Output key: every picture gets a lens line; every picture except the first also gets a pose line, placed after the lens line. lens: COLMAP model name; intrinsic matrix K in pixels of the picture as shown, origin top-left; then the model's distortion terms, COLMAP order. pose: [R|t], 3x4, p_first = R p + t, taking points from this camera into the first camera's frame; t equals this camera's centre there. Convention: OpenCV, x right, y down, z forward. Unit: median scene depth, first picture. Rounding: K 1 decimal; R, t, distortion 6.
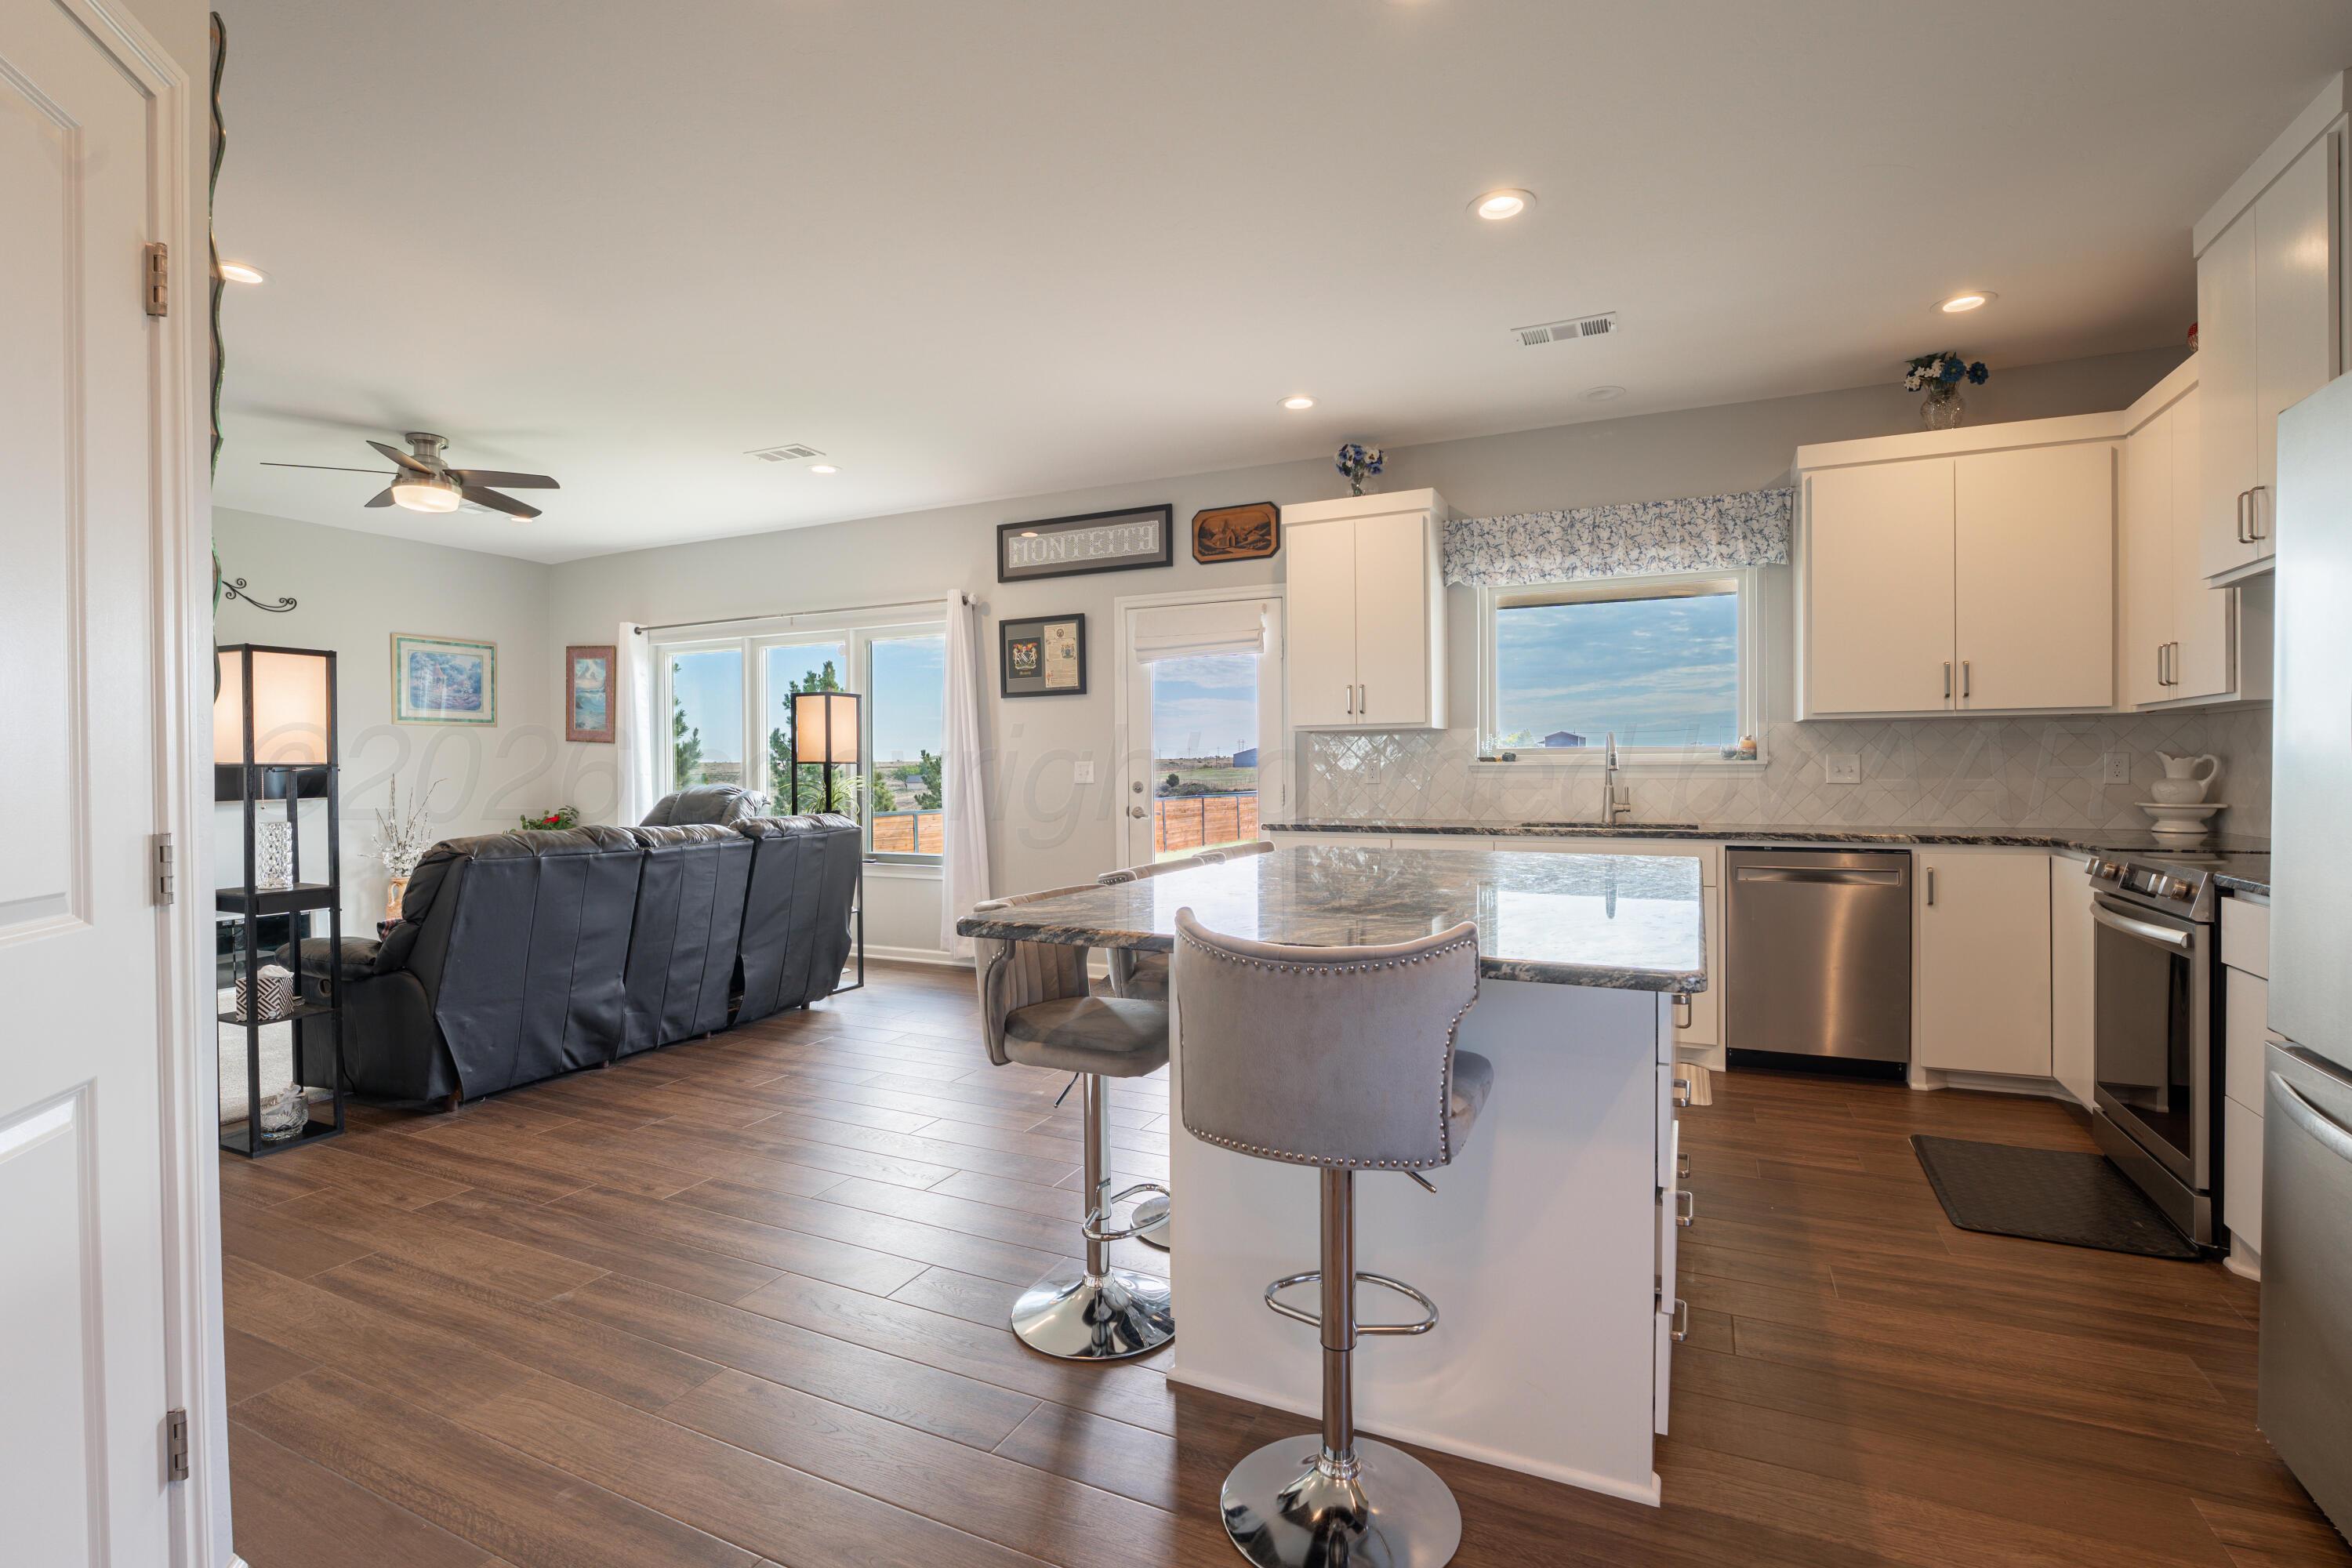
lens RADIAL K [[1080.9, 0, 1175.2], [0, 1080.9, 776.8], [0, 0, 1]] dist [-0.002205, -0.000210]
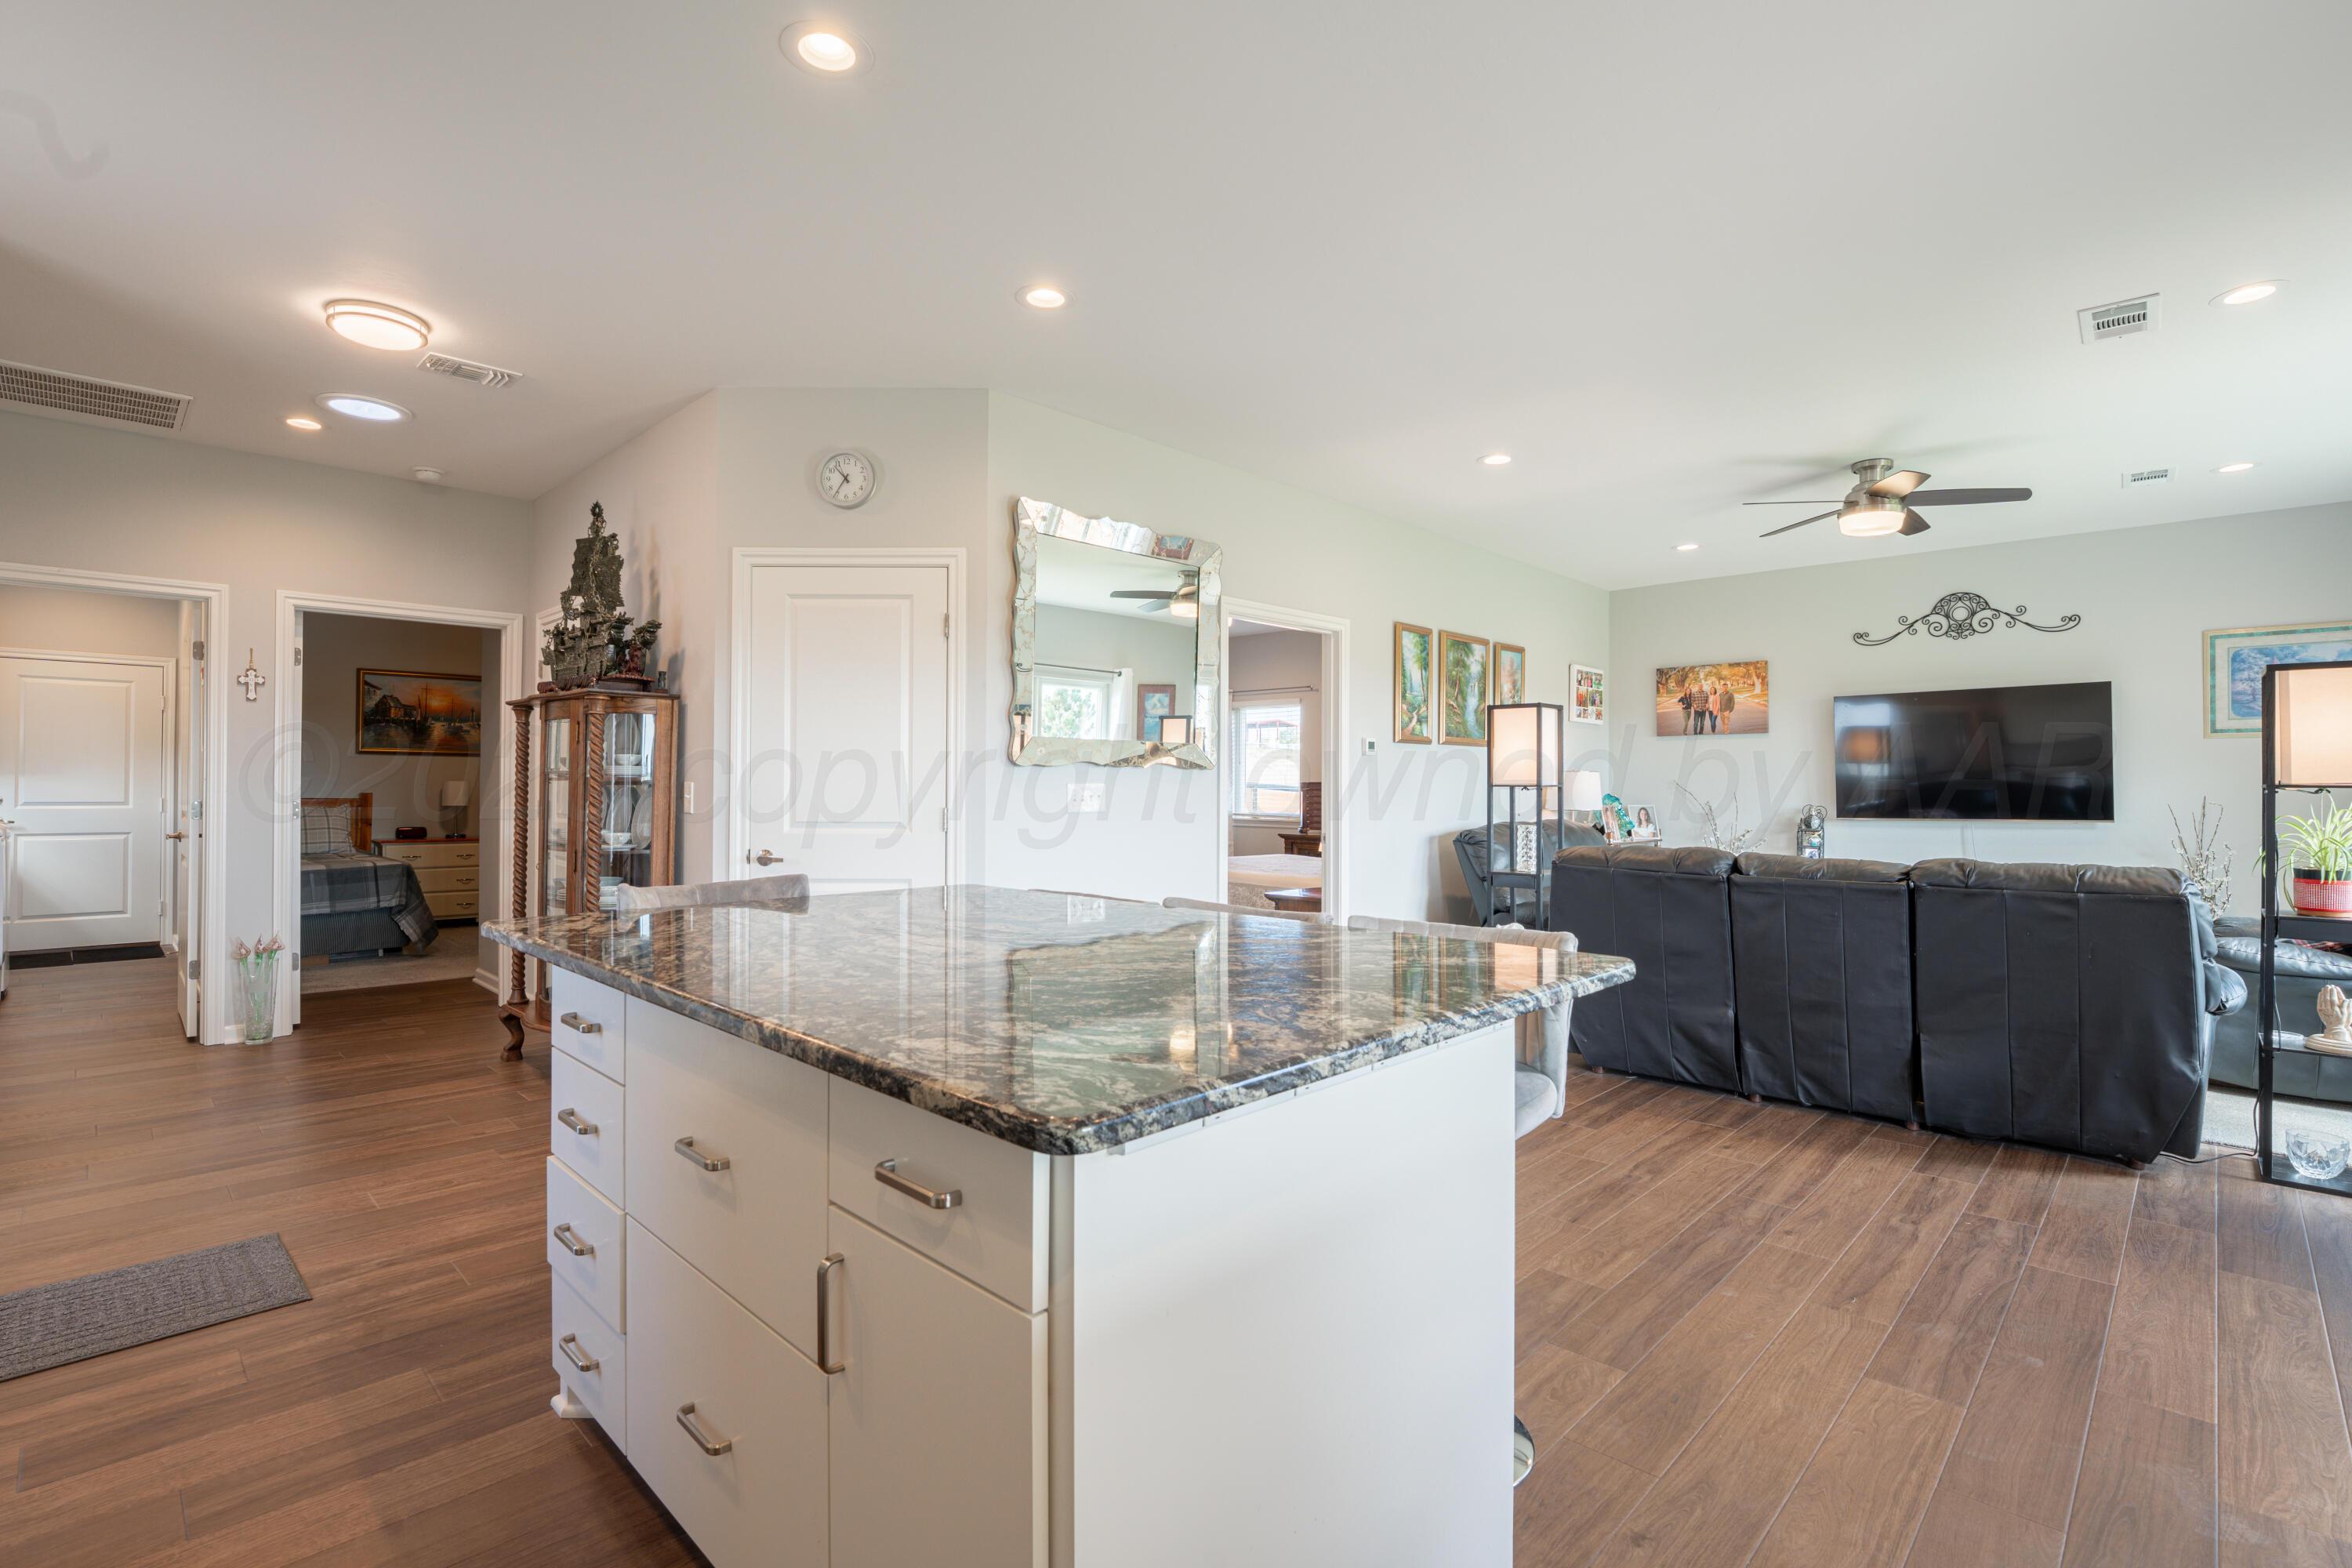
lens RADIAL K [[1080.9, 0, 1174.1], [0, 1080.9, 774.8], [0, 0, 1]] dist [-0.002205, -0.000210]
pose [[-0.310421, -0.002832, -0.950595, 0.569519], [-0.013331, 0.999910, 0.001374, -0.017440], [0.950506, 0.013099, -0.310431, 0.832941]]
